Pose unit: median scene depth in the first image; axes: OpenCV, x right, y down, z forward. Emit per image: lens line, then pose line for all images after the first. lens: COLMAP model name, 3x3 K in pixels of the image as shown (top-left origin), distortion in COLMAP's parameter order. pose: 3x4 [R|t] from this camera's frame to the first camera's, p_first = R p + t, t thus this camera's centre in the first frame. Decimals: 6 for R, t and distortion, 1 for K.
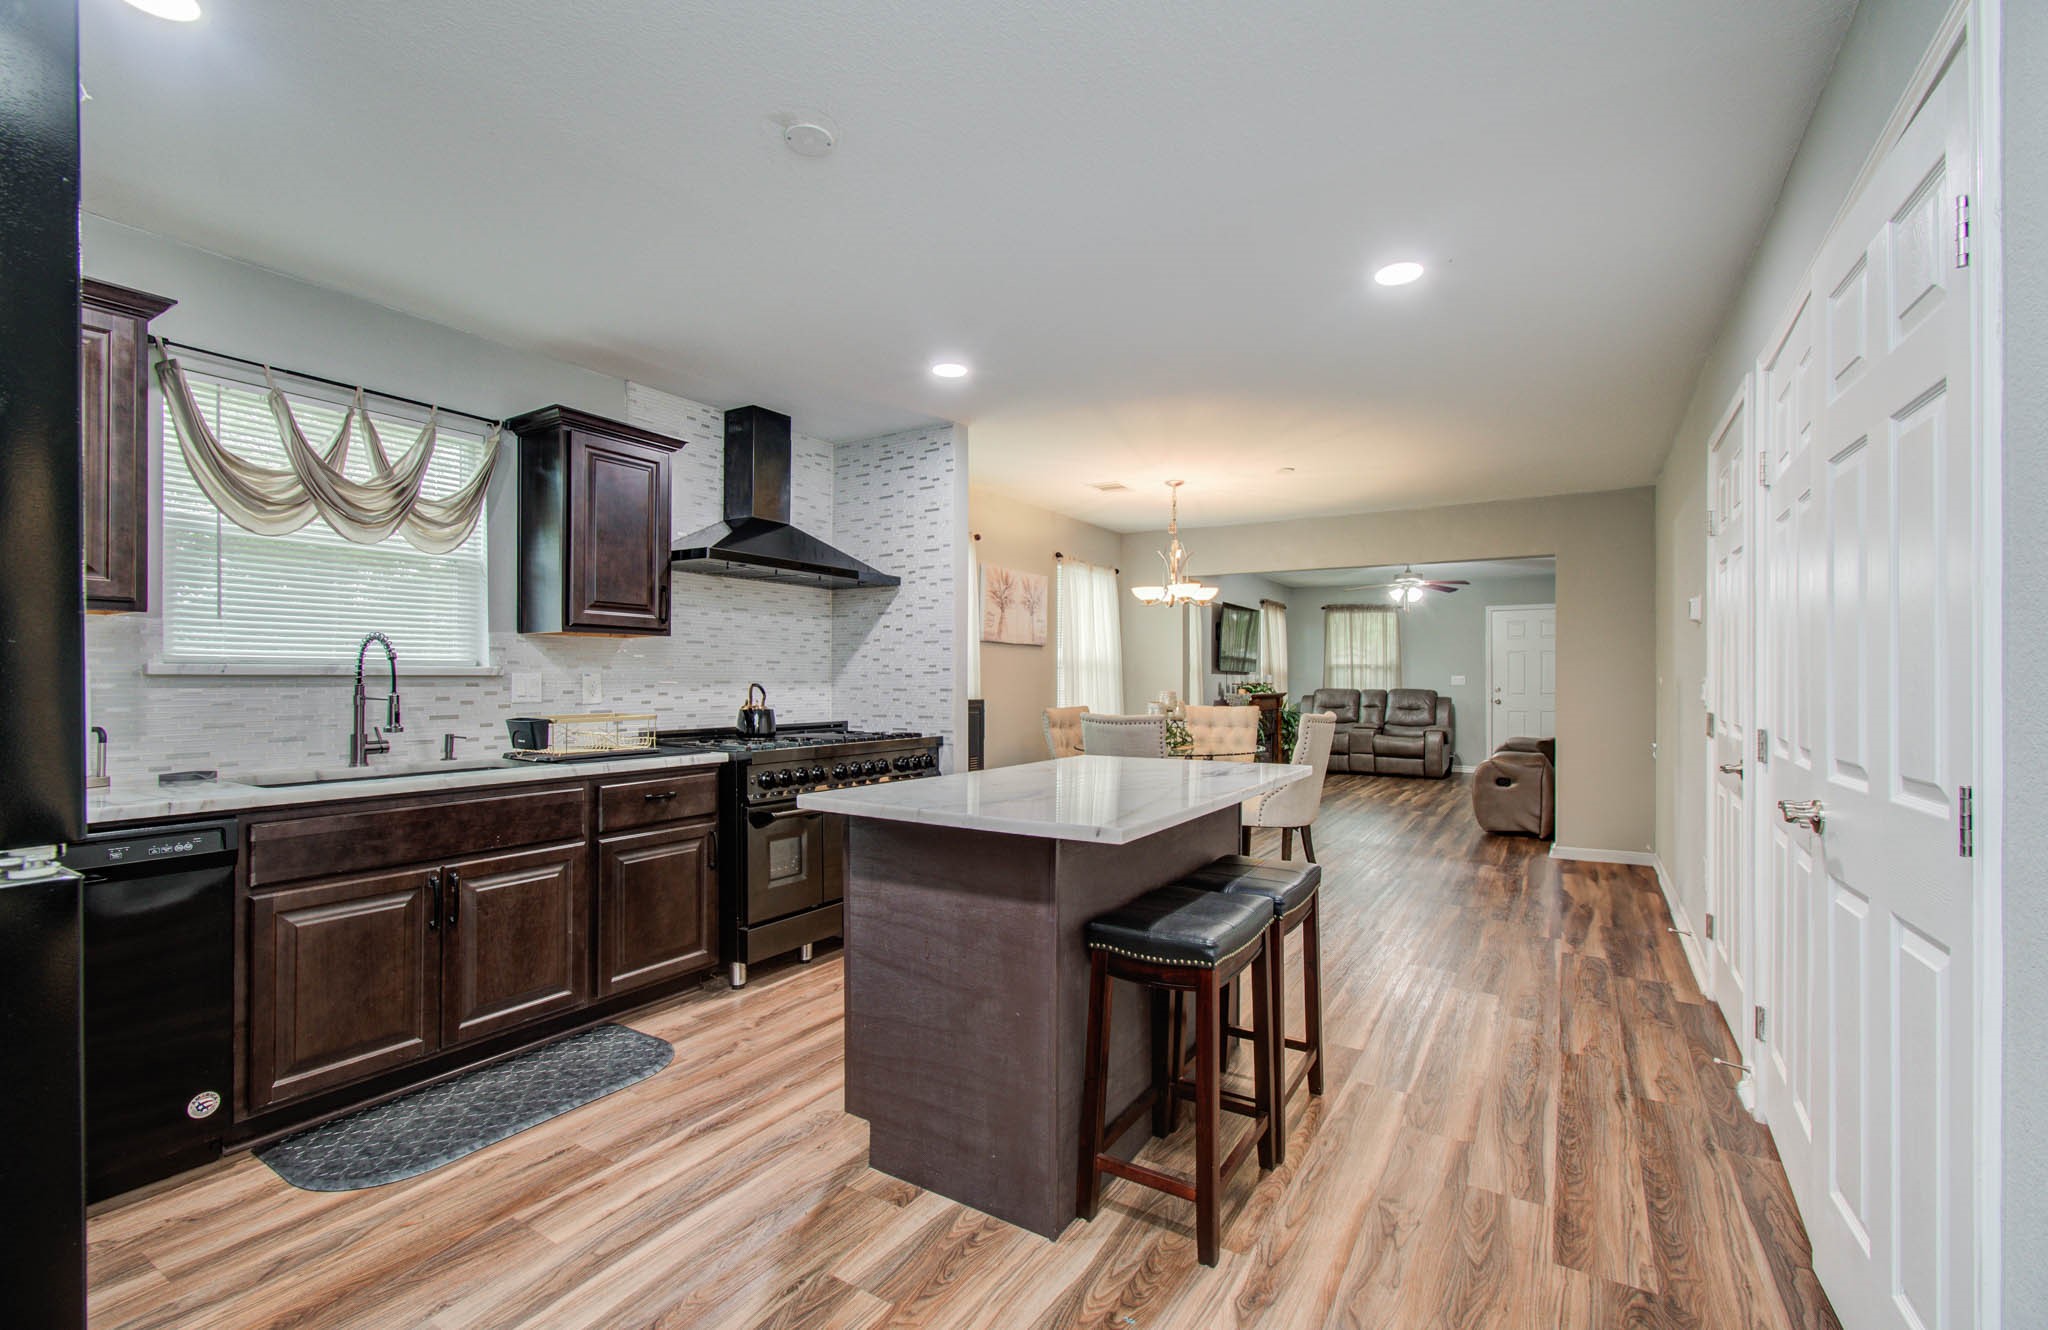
lens RADIAL K [[889.2, 0, 1034.0], [0, 889.2, 667.2], [0, 0, 1]] dist [-0.010636, 0.000783]
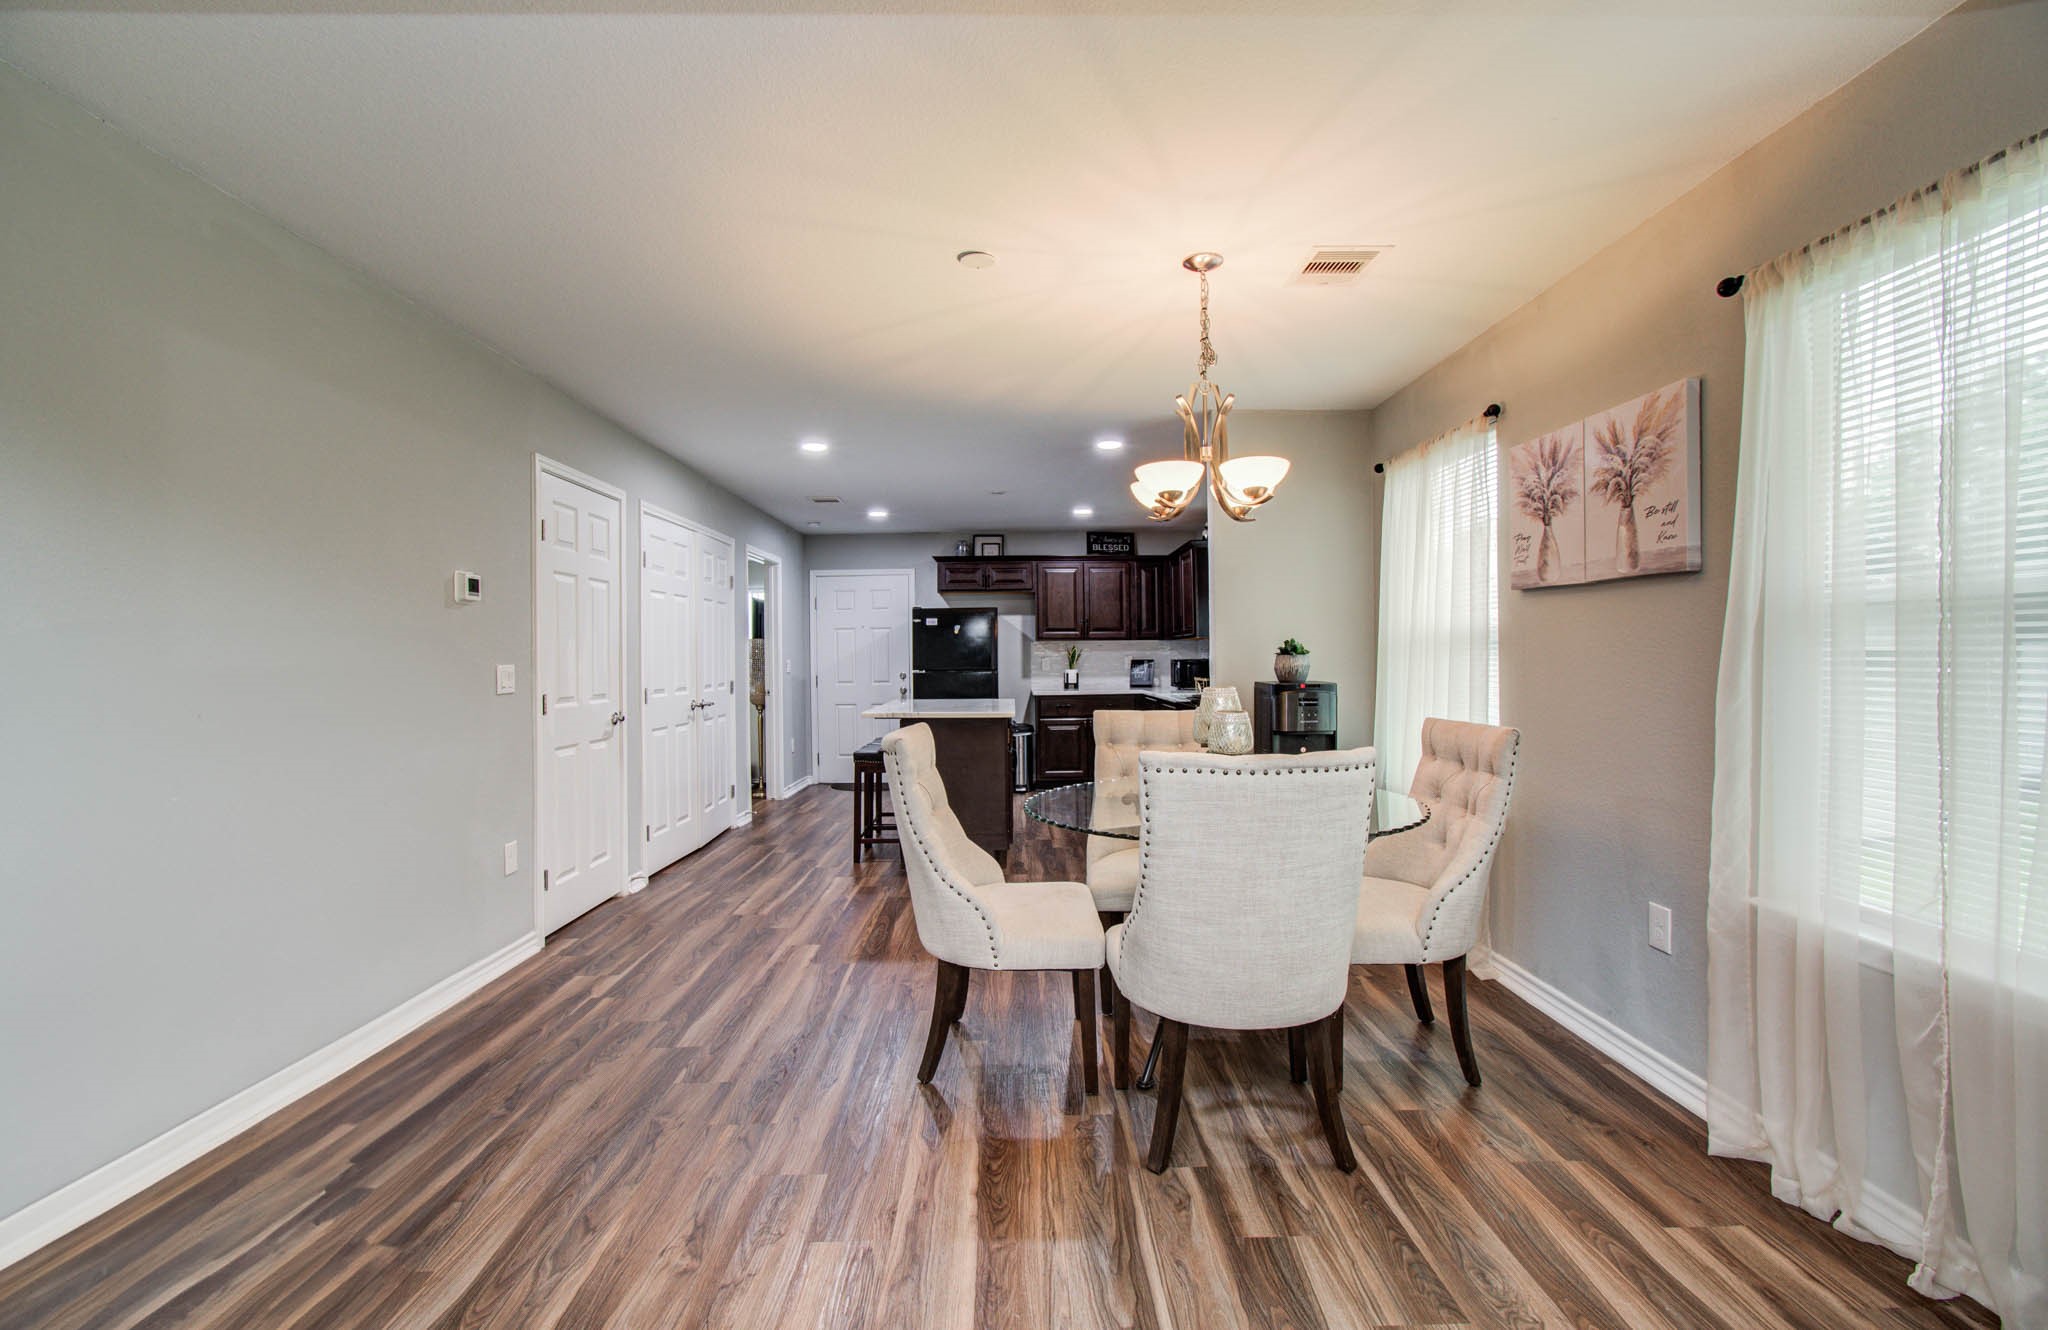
lens RADIAL K [[898.5, 0, 1044.0], [0, 898.5, 655.7], [0, 0, 1]] dist [-0.001515, 0.000117]
pose [[-0.839118, 0.002882, -0.543942, 0.865823], [0.010455, 0.999887, -0.010830, 0.021204], [0.543849, -0.014775, -0.839053, 2.367849]]
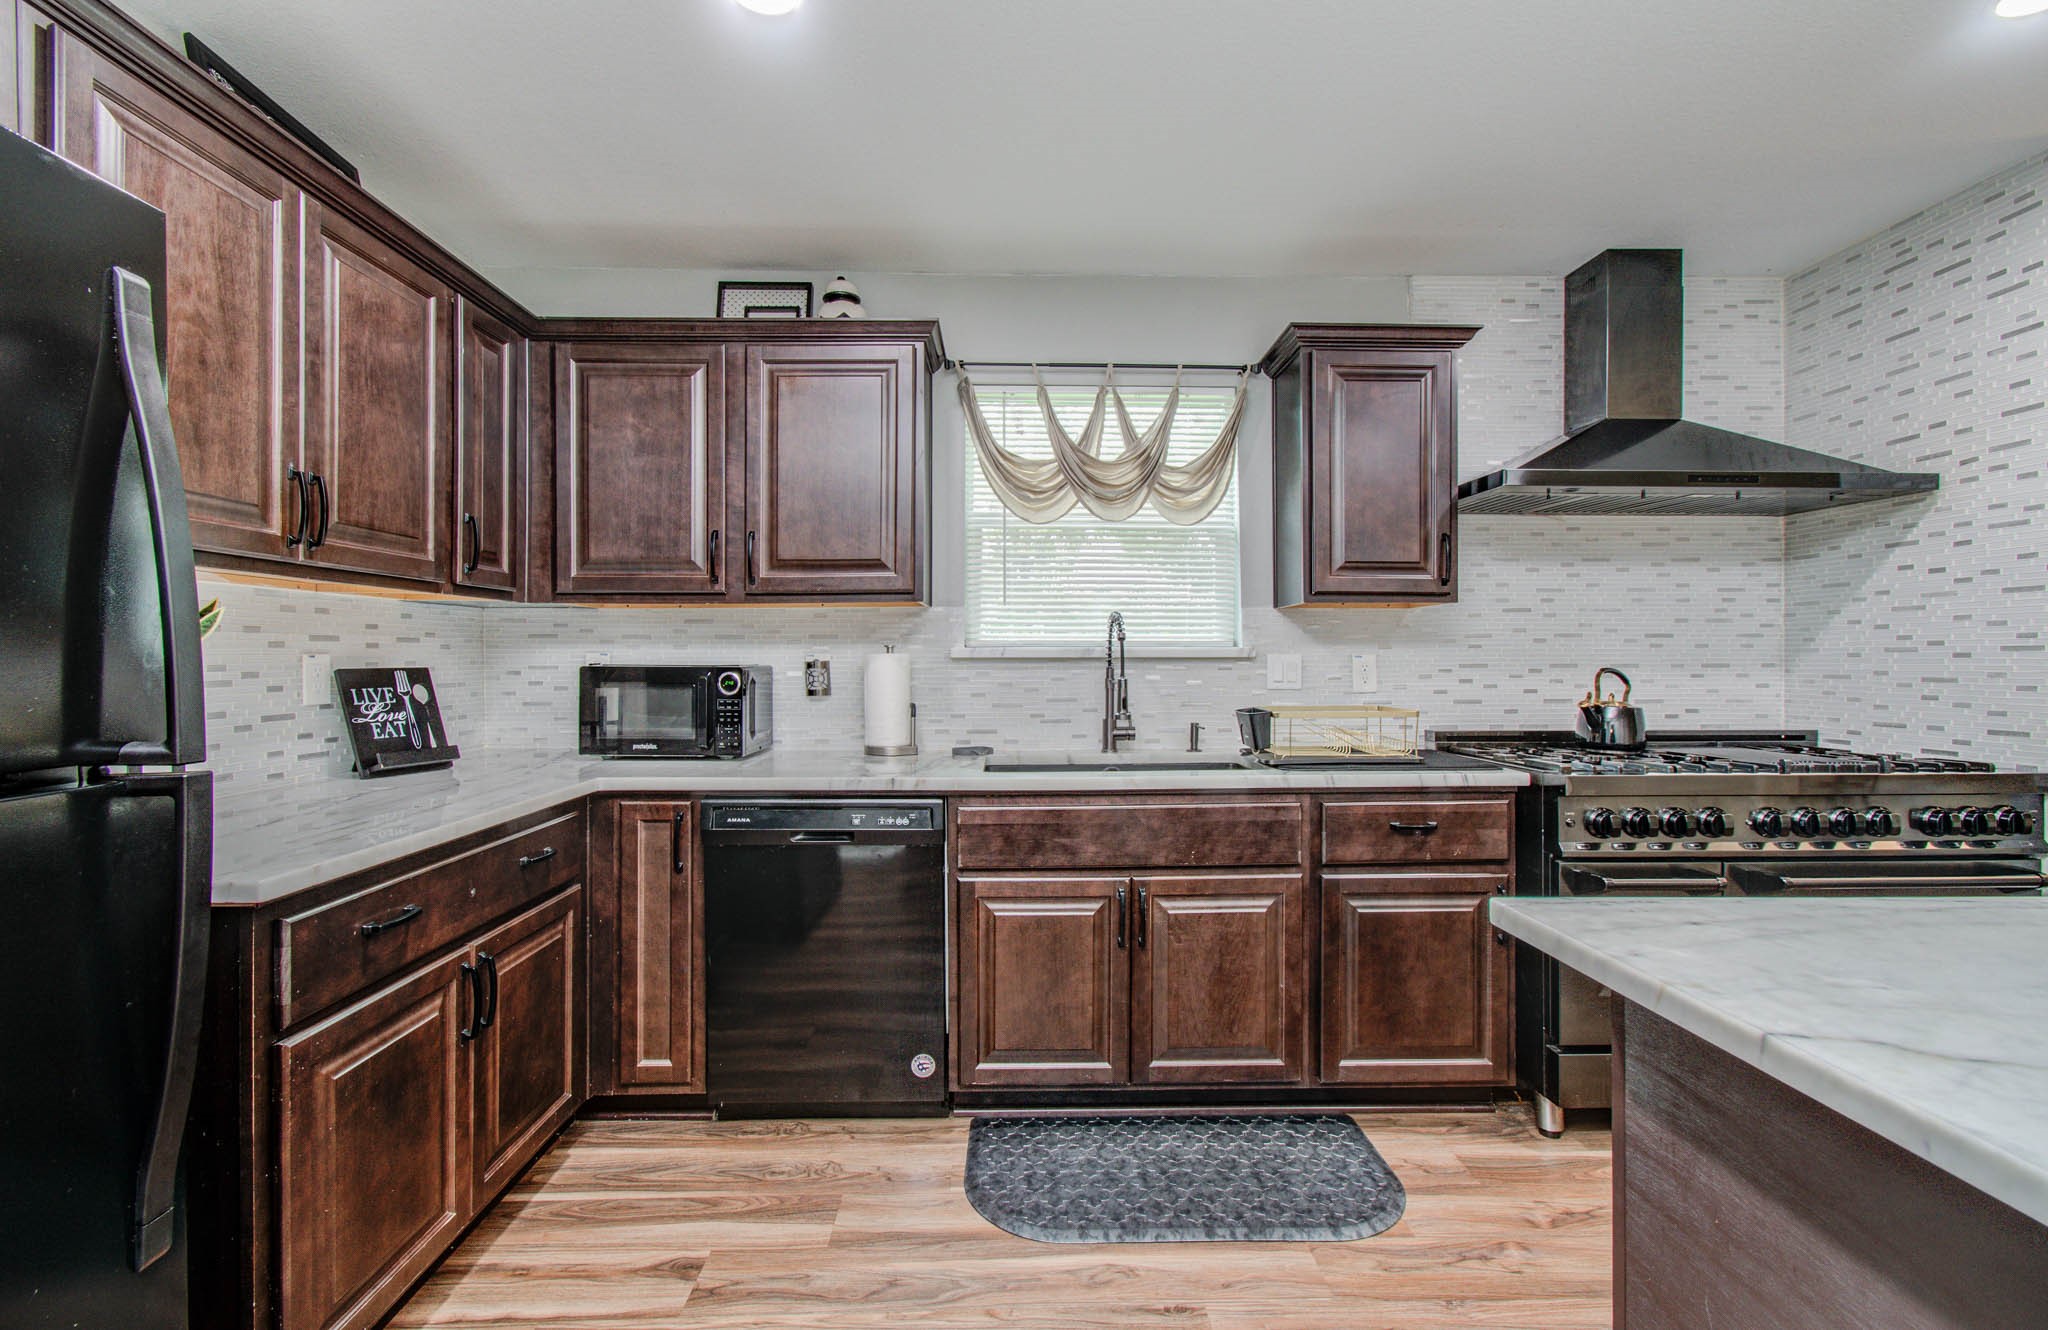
lens RADIAL K [[876.2, 0, 1004.2], [0, 876.2, 664.7], [0, 0, 1]] dist [-0.003978, 0.000079]
pose [[0.531614, 0.003148, -0.846981, -0.001610], [0.013050, 0.999844, 0.011907, 0.002866], [0.846886, -0.017383, 0.531490, 0.338424]]
